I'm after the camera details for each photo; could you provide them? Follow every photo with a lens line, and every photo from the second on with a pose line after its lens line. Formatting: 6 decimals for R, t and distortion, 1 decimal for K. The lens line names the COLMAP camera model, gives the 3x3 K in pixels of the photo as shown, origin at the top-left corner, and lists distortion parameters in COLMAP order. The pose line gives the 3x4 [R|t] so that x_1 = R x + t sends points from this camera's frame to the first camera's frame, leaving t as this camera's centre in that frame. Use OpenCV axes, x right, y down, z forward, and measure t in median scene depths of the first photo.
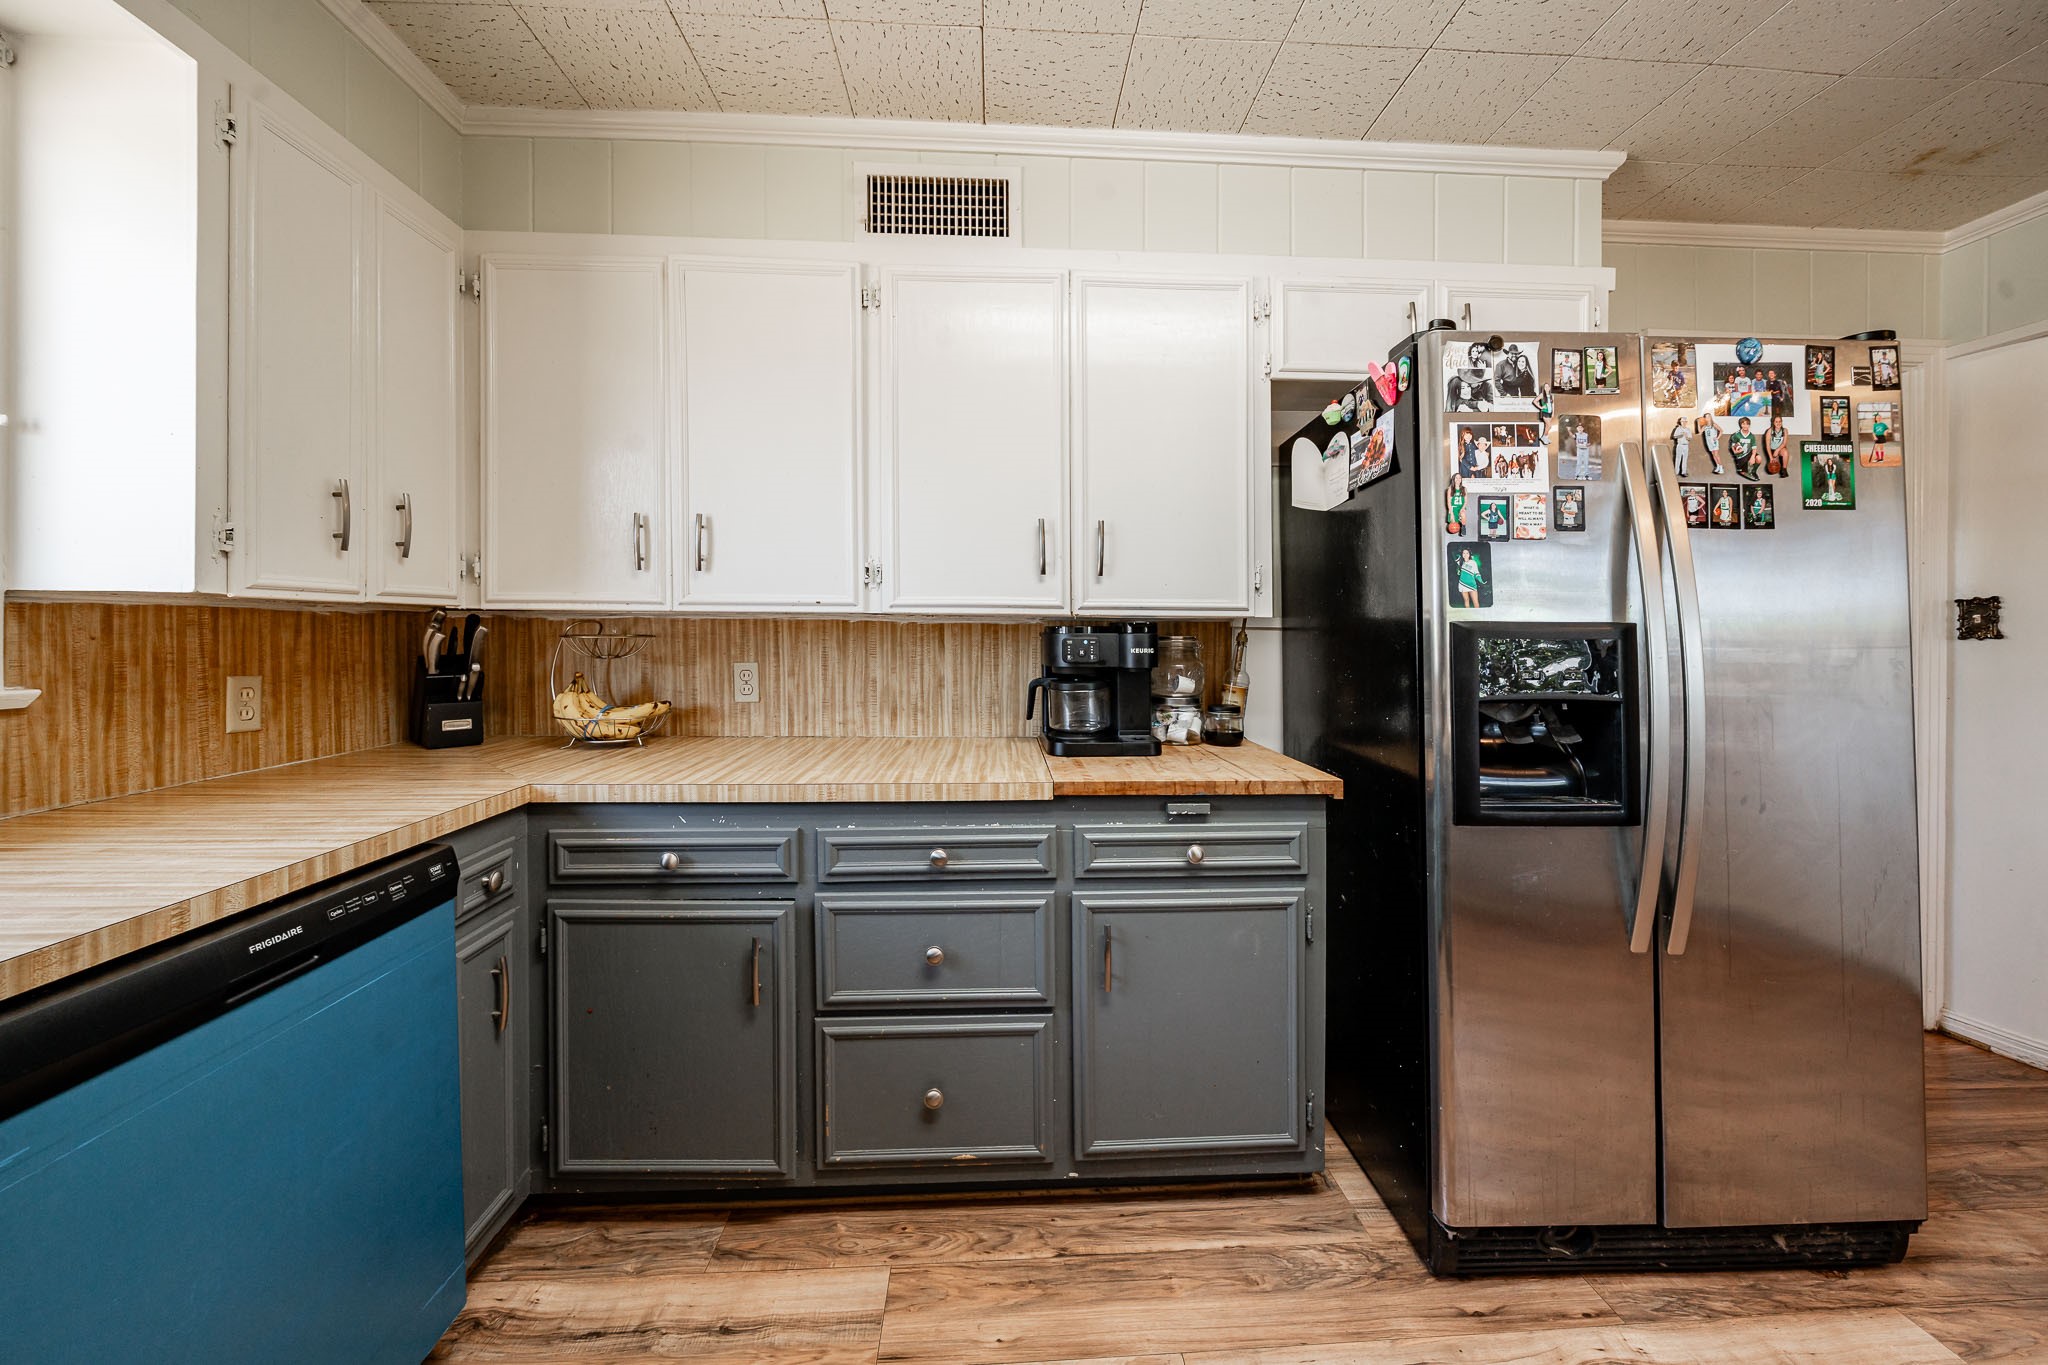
lens RADIAL K [[737.9, 0, 1016.8], [0, 737.9, 643.2], [0, 0, 1]] dist [-0.002089, -0.000136]
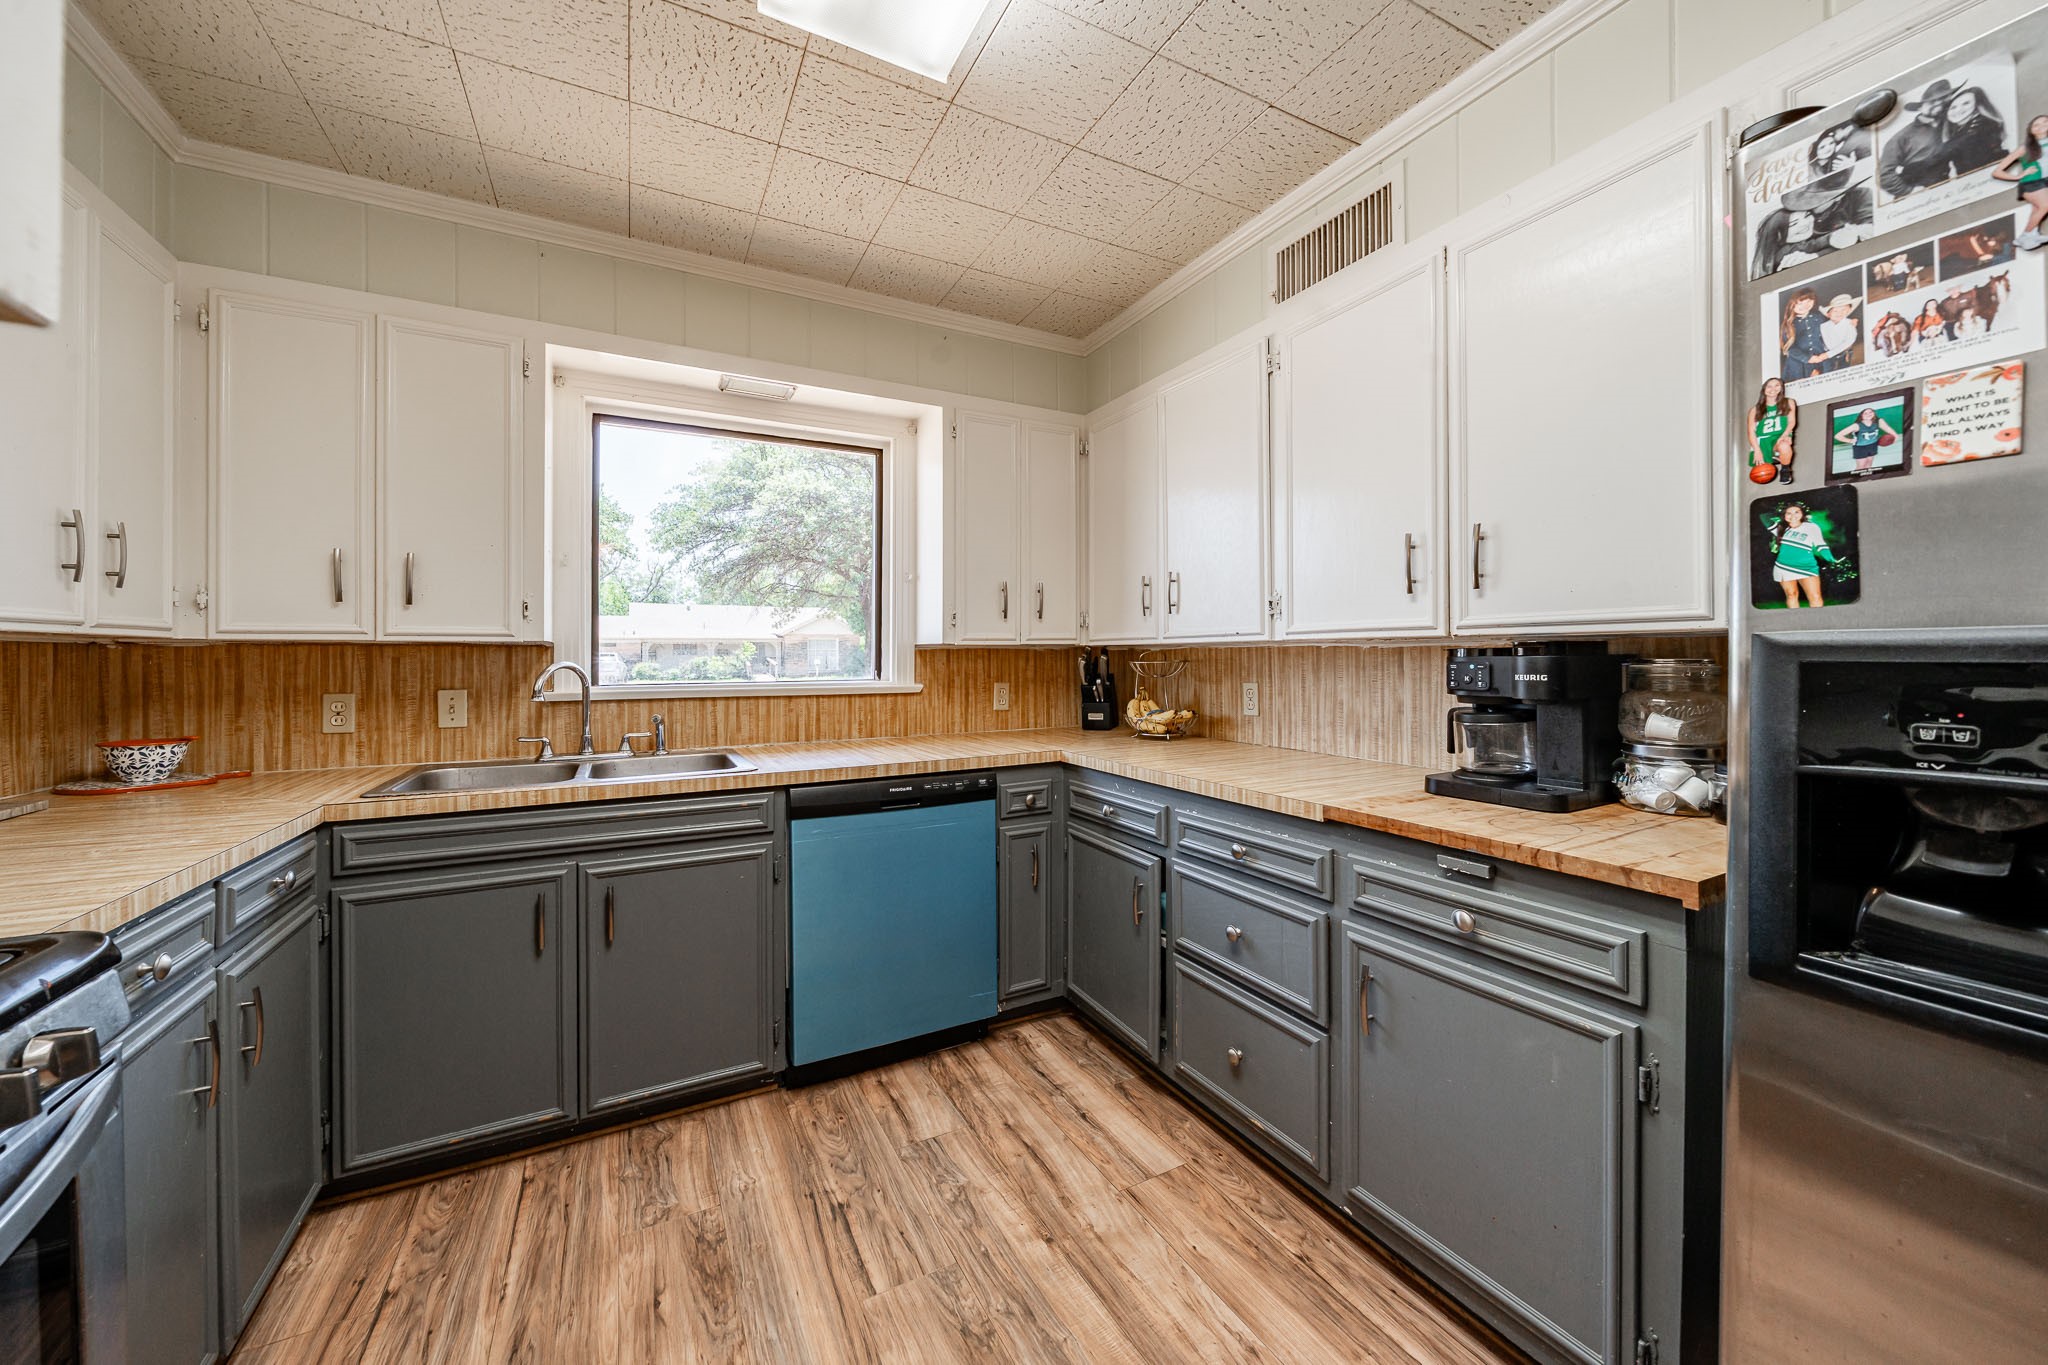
lens RADIAL K [[743.2, 0, 1030.3], [0, 743.2, 670.2], [0, 0, 1]] dist [-0.000527, -0.000226]
pose [[0.430610, 0.006744, -0.902513, 0.797065], [-0.002826, 0.999977, 0.006125, -0.001484], [0.902533, -0.000087, 0.430620, 0.198273]]
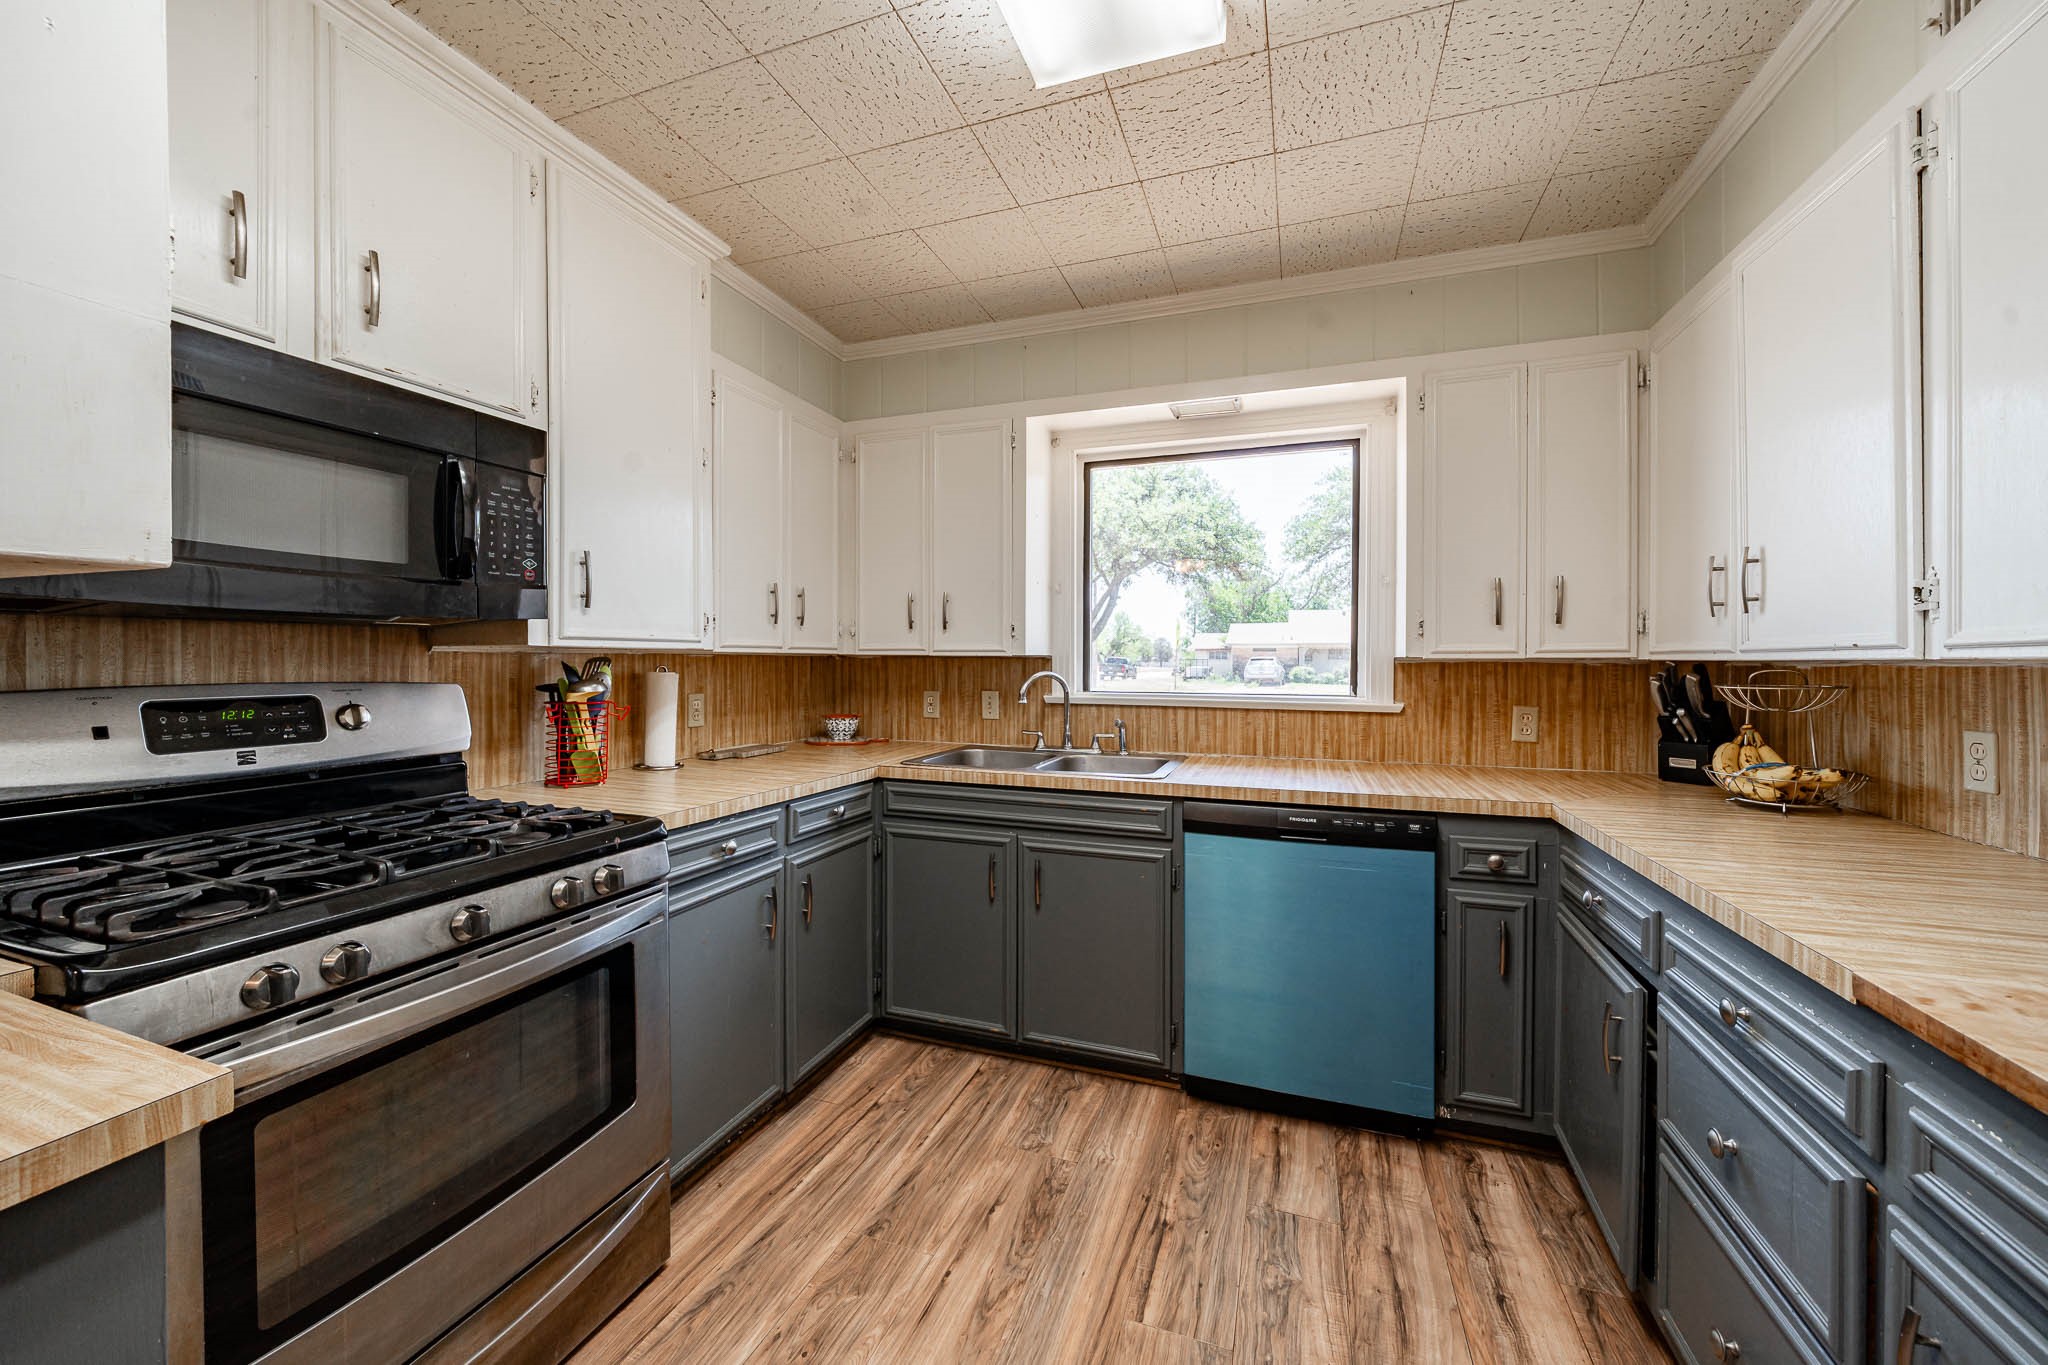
lens RADIAL K [[750.6, 0, 1051.8], [0, 750.6, 678.0], [0, 0, 1]] dist [-0.001443, -0.000349]
pose [[-0.360328, 0.011722, -0.932752, 0.774606], [-0.020529, 0.999579, 0.020493, -0.026498], [0.932600, 0.026533, -0.359936, 0.628046]]
